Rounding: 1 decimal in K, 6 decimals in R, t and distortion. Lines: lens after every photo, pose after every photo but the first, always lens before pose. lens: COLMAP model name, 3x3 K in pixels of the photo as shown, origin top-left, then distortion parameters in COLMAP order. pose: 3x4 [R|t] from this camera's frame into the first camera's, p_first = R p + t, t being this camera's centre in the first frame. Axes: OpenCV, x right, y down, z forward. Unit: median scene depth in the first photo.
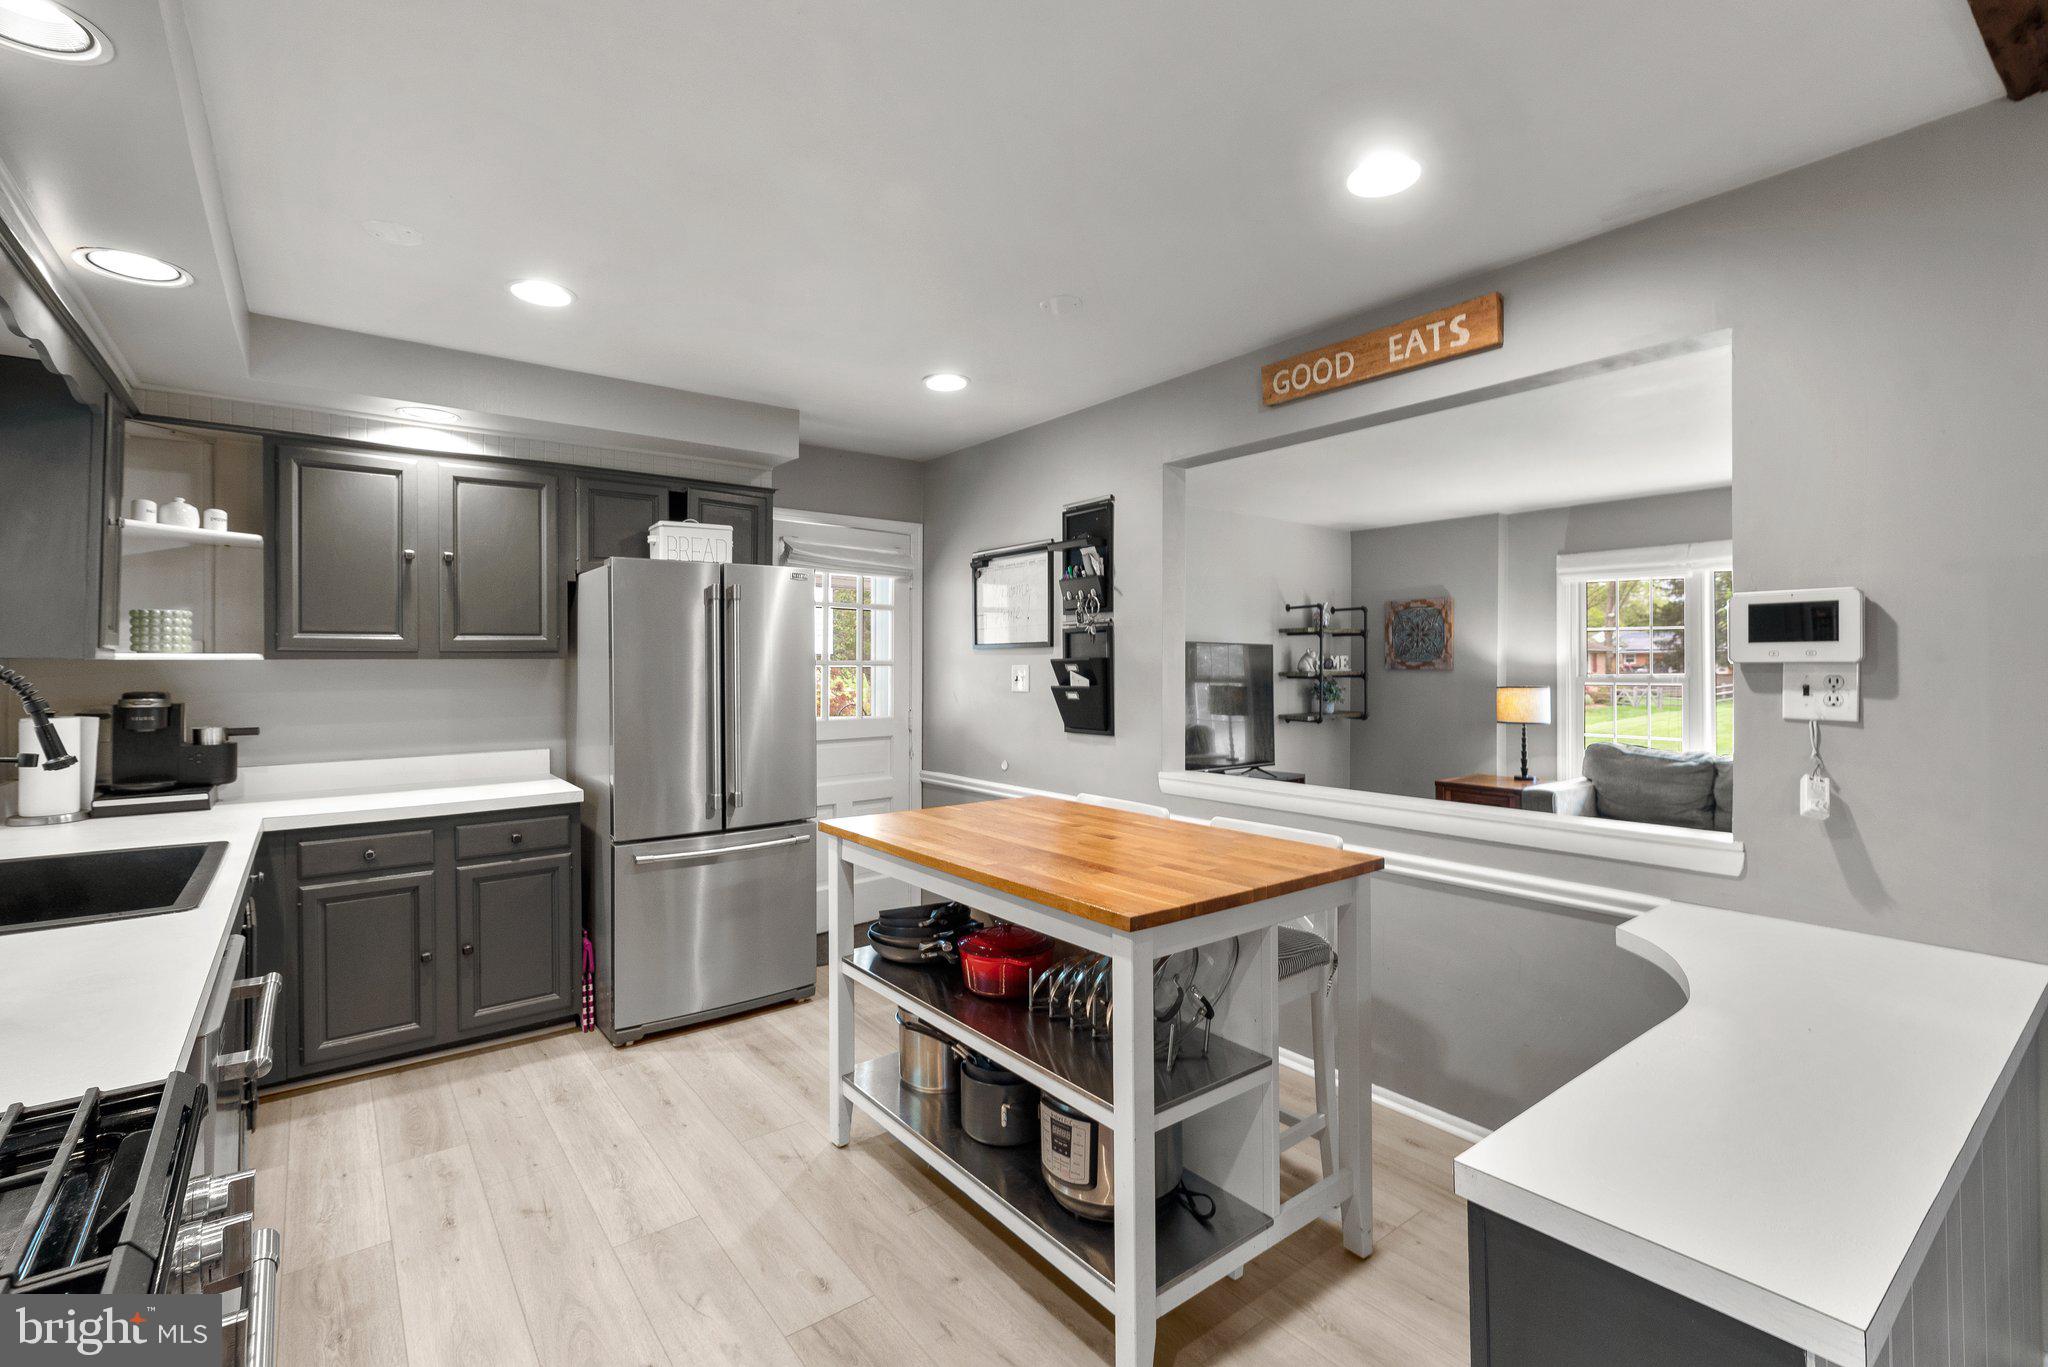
lens RADIAL K [[911.9, 0, 1031.7], [0, 911.9, 656.6], [0, 0, 1]] dist [0.003225, -0.002084]
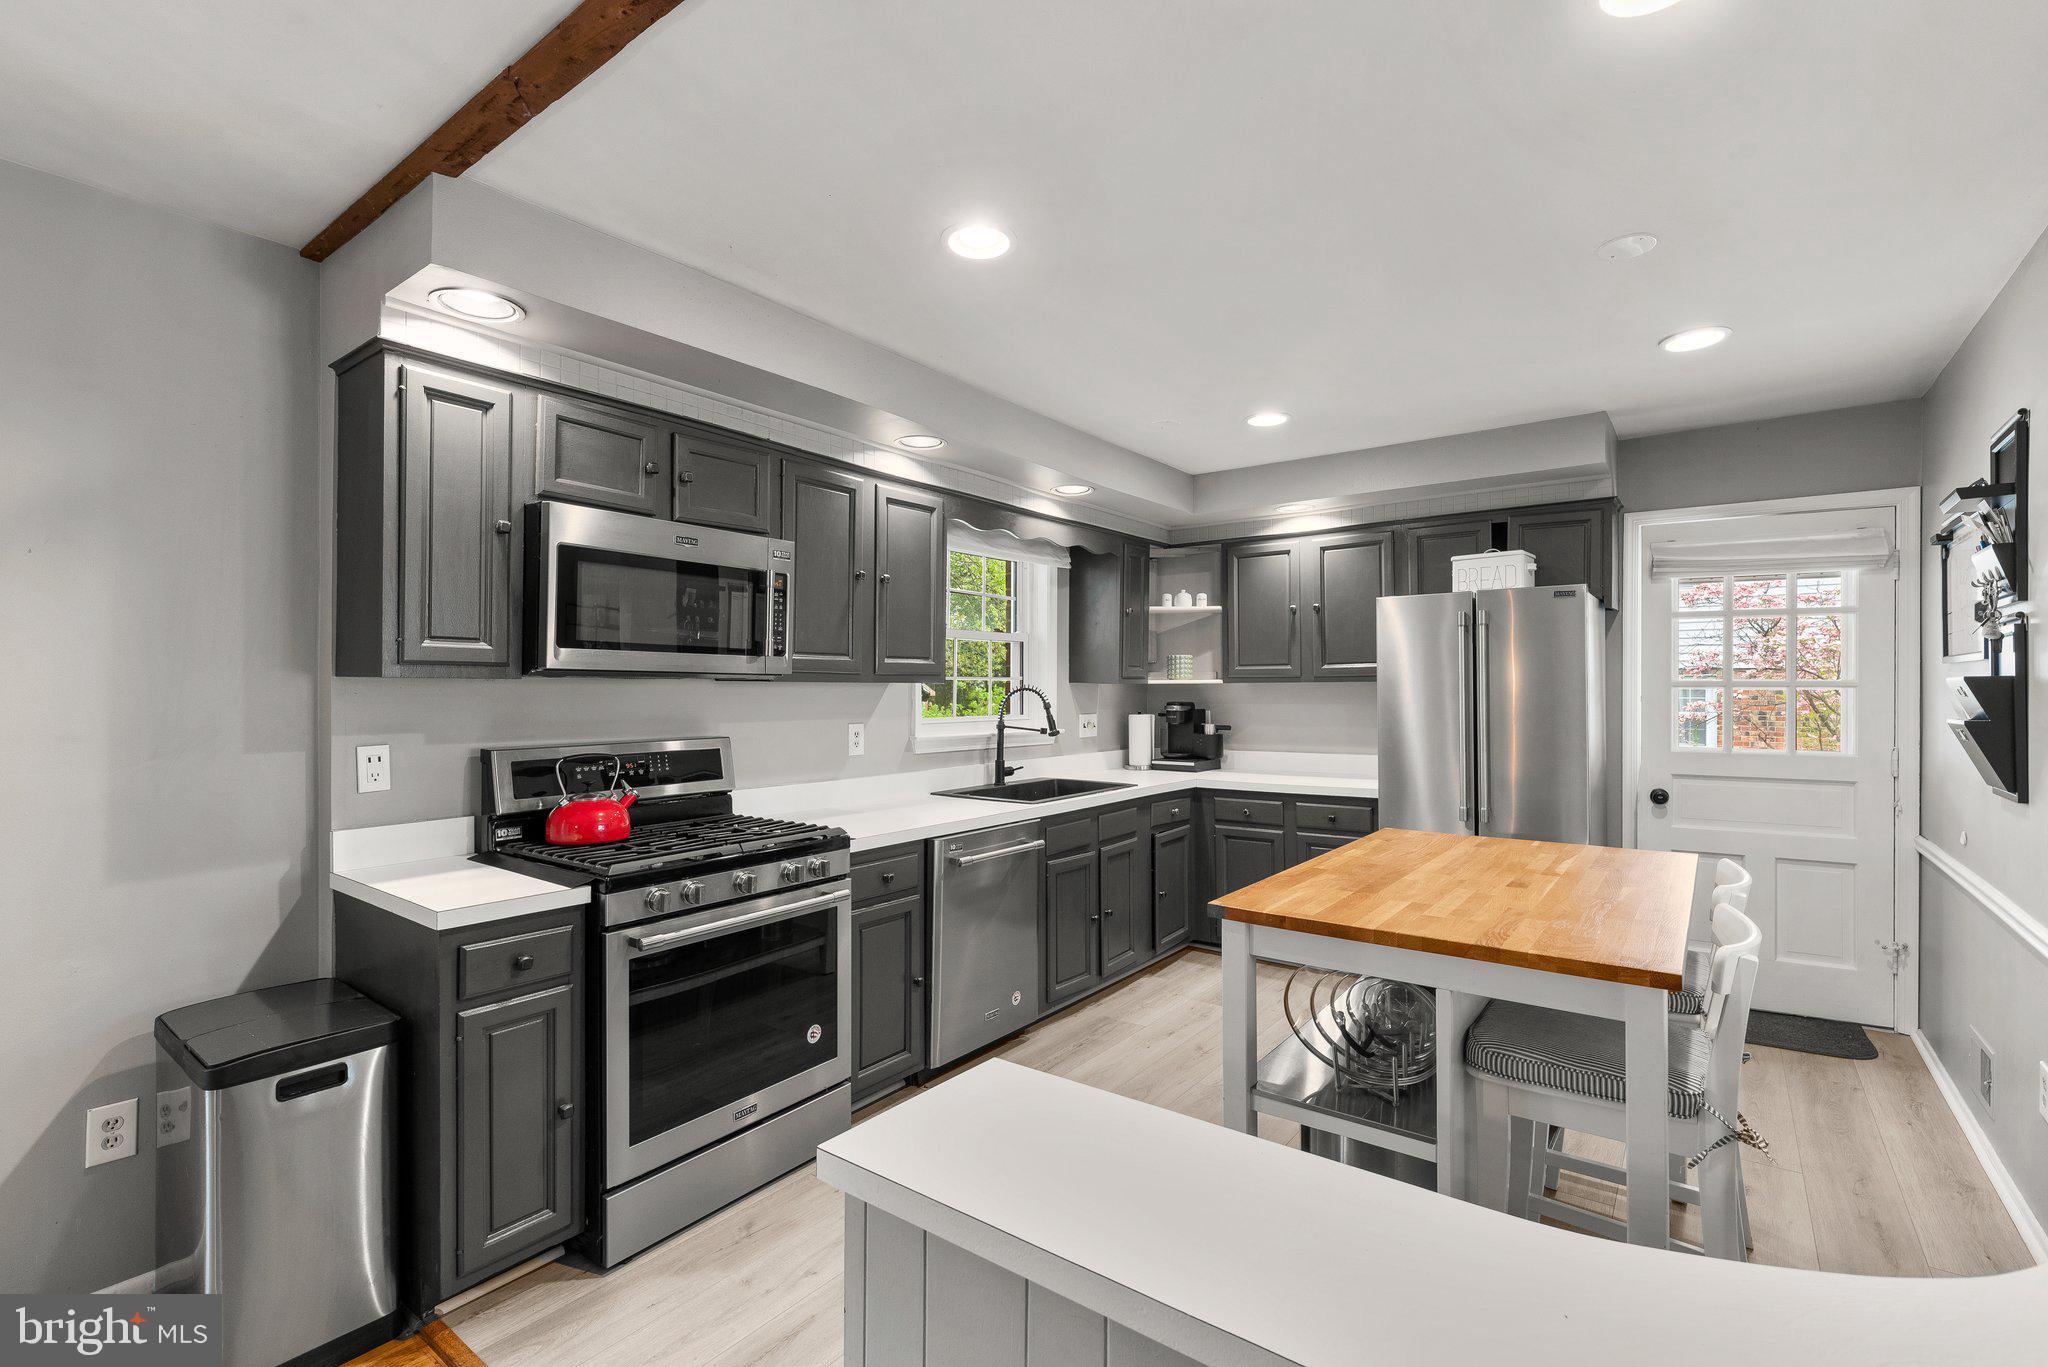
lens RADIAL K [[911.9, 0, 1028.4], [0, 911.9, 684.0], [0, 0, 1]] dist [0.003225, -0.002084]
pose [[0.258865, -0.001813, -0.965912, 0.605702], [0.008840, 0.999961, 0.000492, 0.001190], [0.965873, -0.008666, 0.258871, 0.247613]]
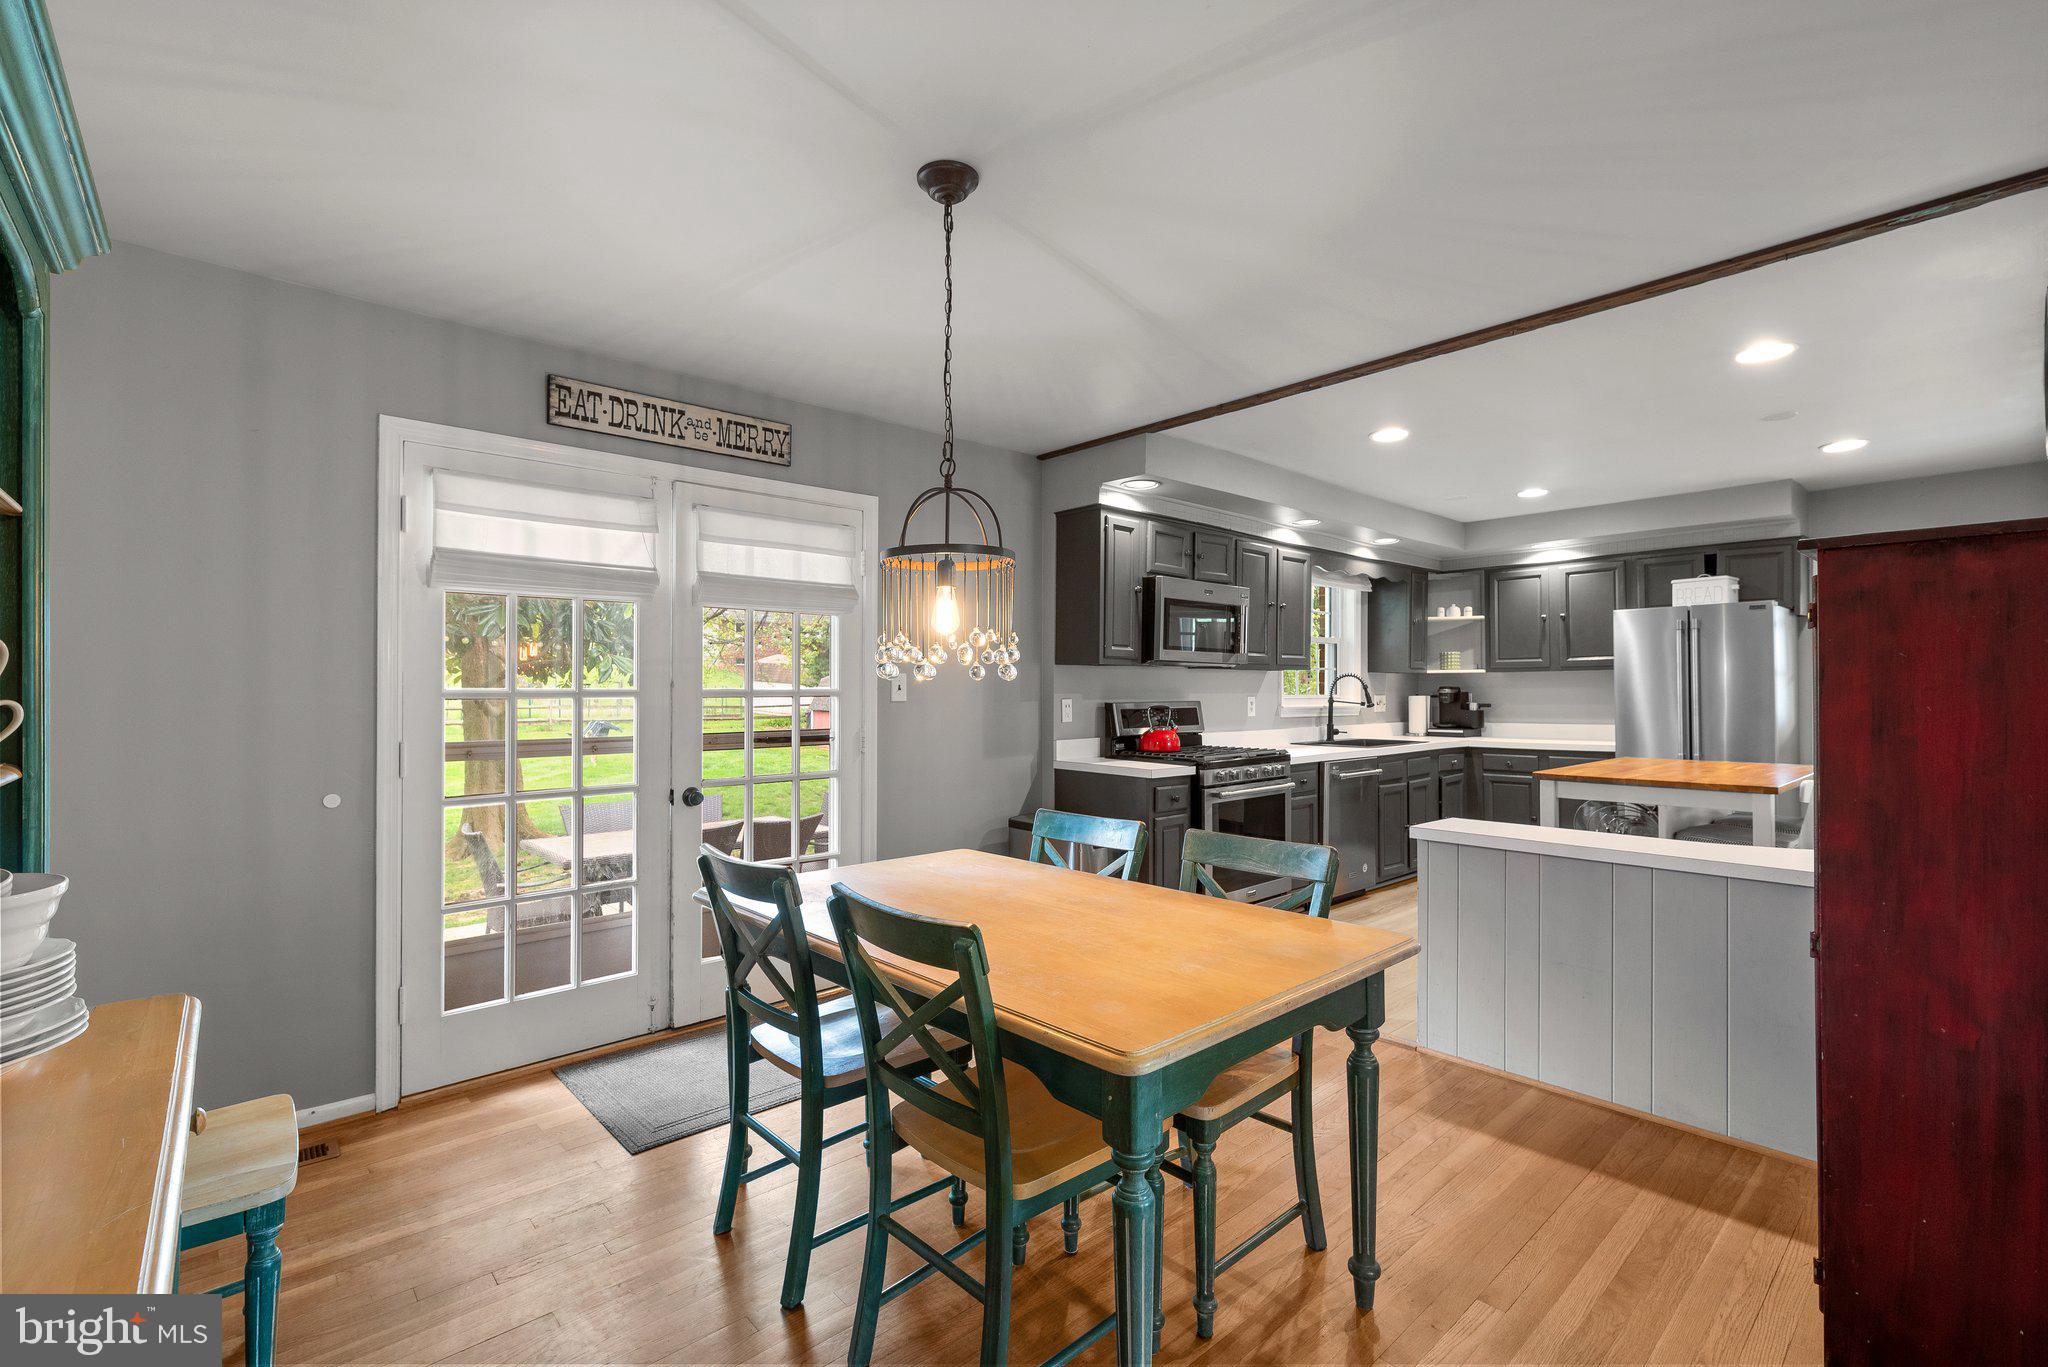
lens RADIAL K [[911.9, 0, 1017.6], [0, 911.9, 681.7], [0, 0, 1]] dist [0.003225, -0.002084]
pose [[0.067579, -0.005208, -0.997700, 1.243873], [0.009034, 0.999949, -0.004608, 0.025263], [0.997673, -0.008702, 0.067623, -0.266850]]
